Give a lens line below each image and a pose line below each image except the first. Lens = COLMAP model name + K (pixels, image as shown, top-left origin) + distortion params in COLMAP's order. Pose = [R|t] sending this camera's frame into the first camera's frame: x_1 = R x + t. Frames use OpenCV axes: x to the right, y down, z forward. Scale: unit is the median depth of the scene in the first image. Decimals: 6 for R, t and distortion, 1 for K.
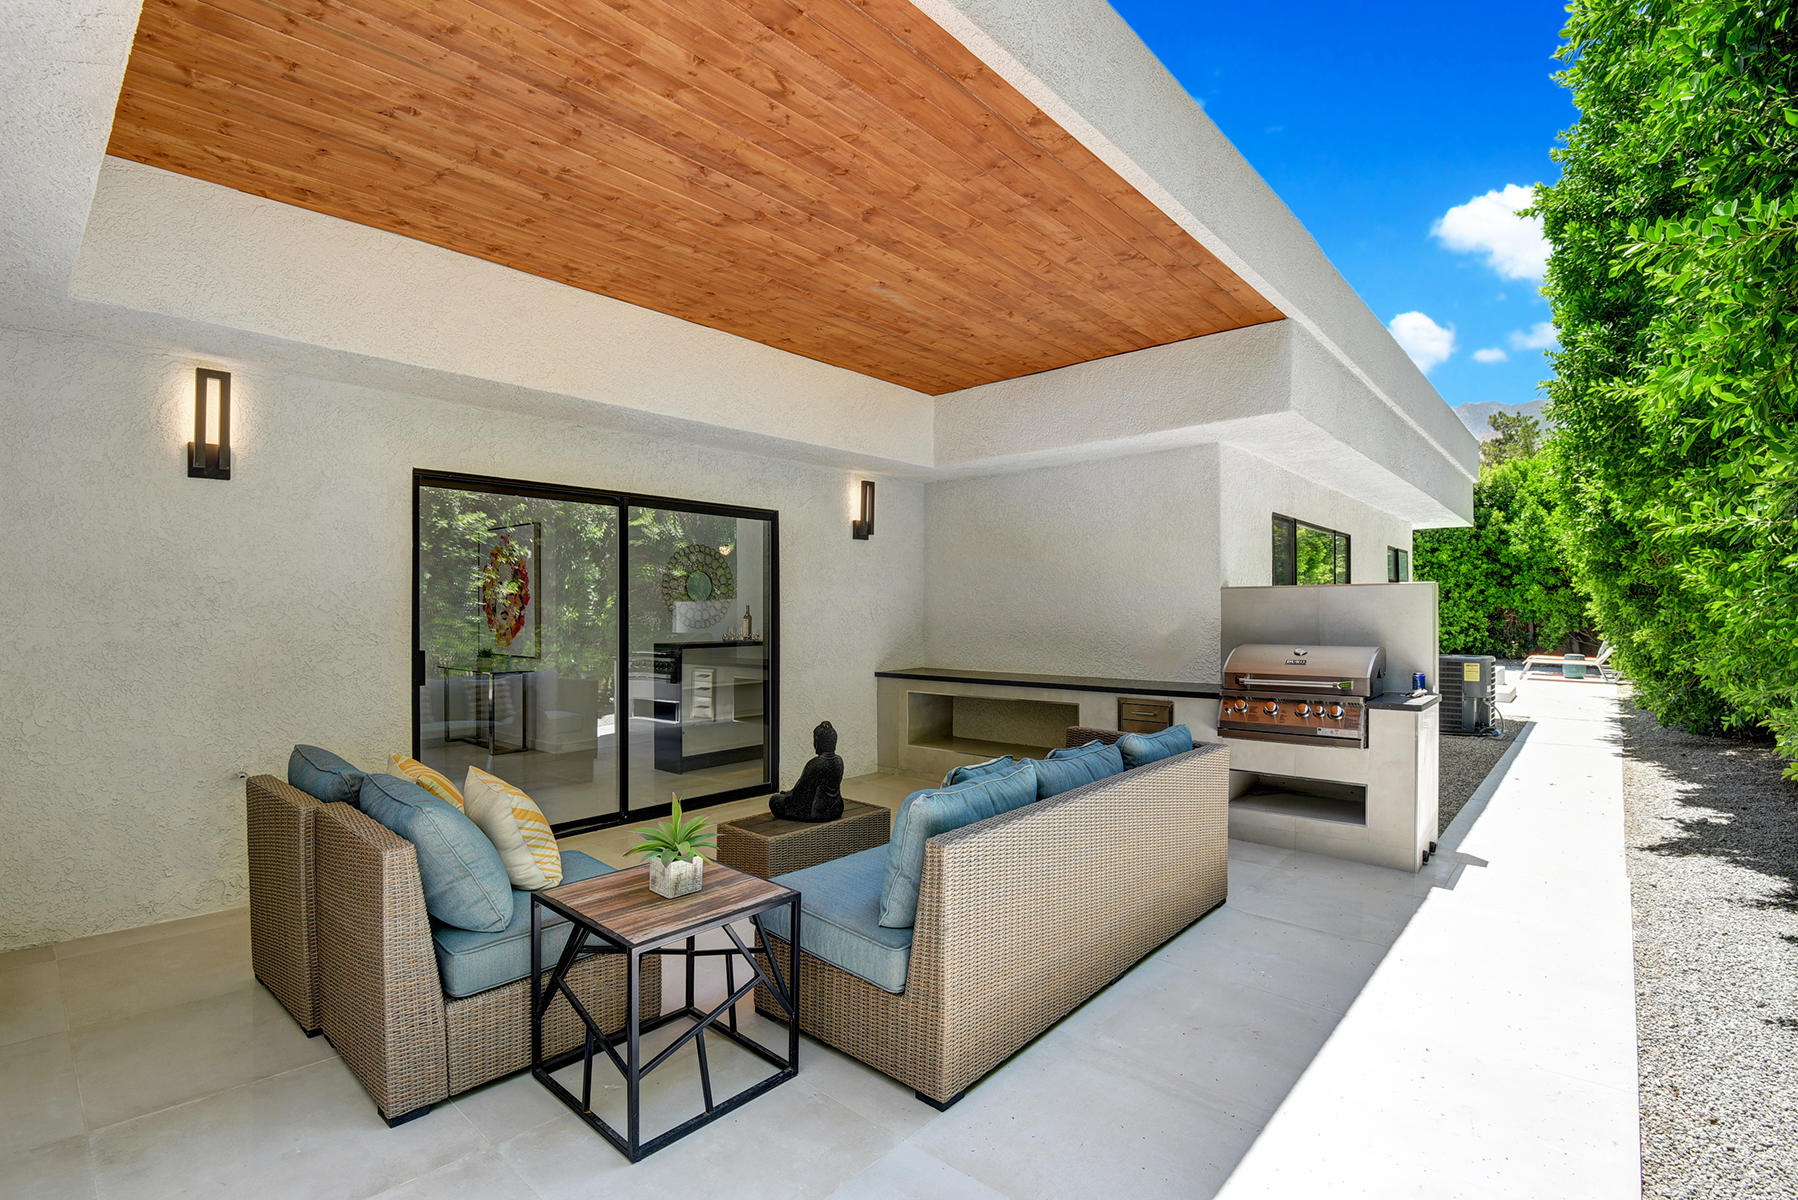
lens RADIAL K [[829.0, 0, 906.9], [0, 829.0, 606.9], [0, 0, 1]] dist [-0.044983, -0.001612]
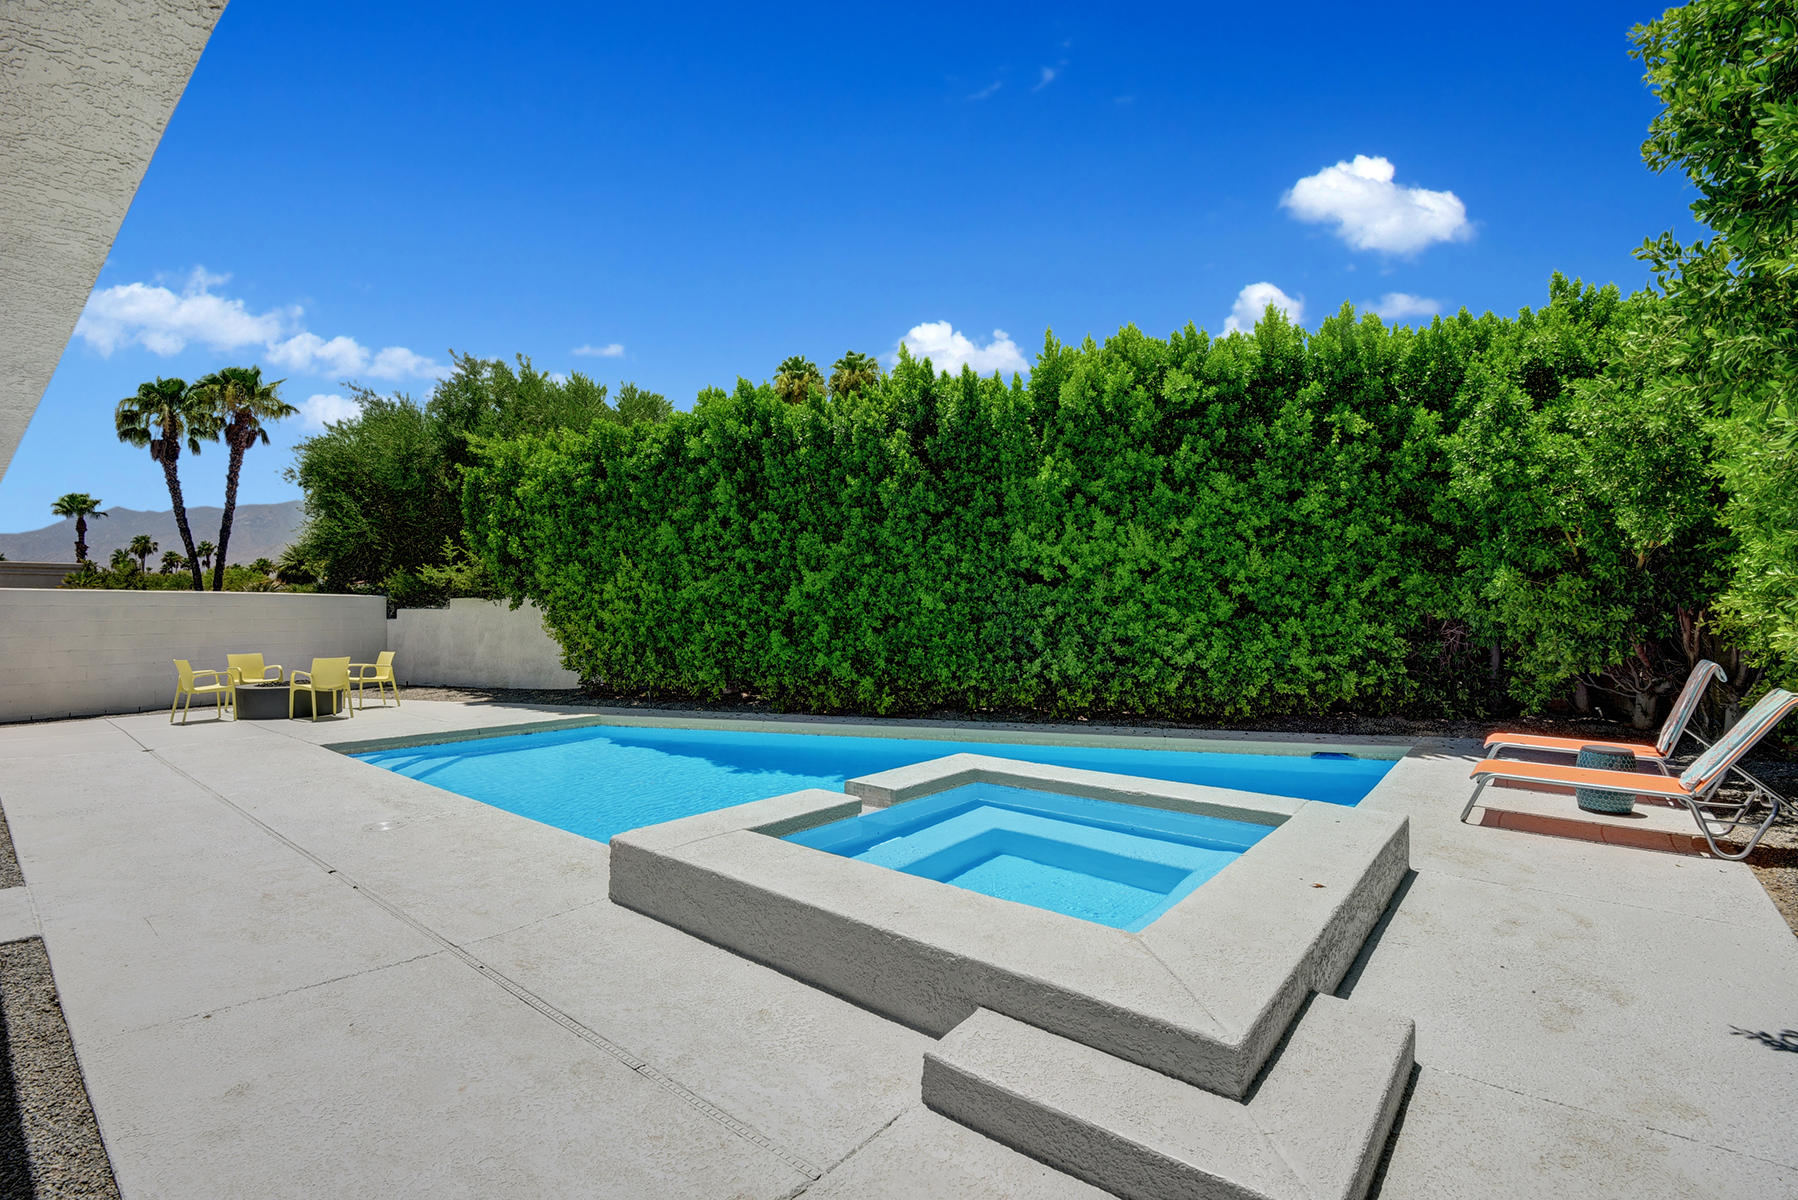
lens RADIAL K [[829.0, 0, 897.6], [0, 829.0, 602.9], [0, 0, 1]] dist [-0.044983, -0.001612]
pose [[0.999601, 0.004150, 0.027942, 0.410829], [-0.004190, 0.999990, 0.001381, -0.006433], [-0.027936, -0.001498, 0.999609, 0.536525]]
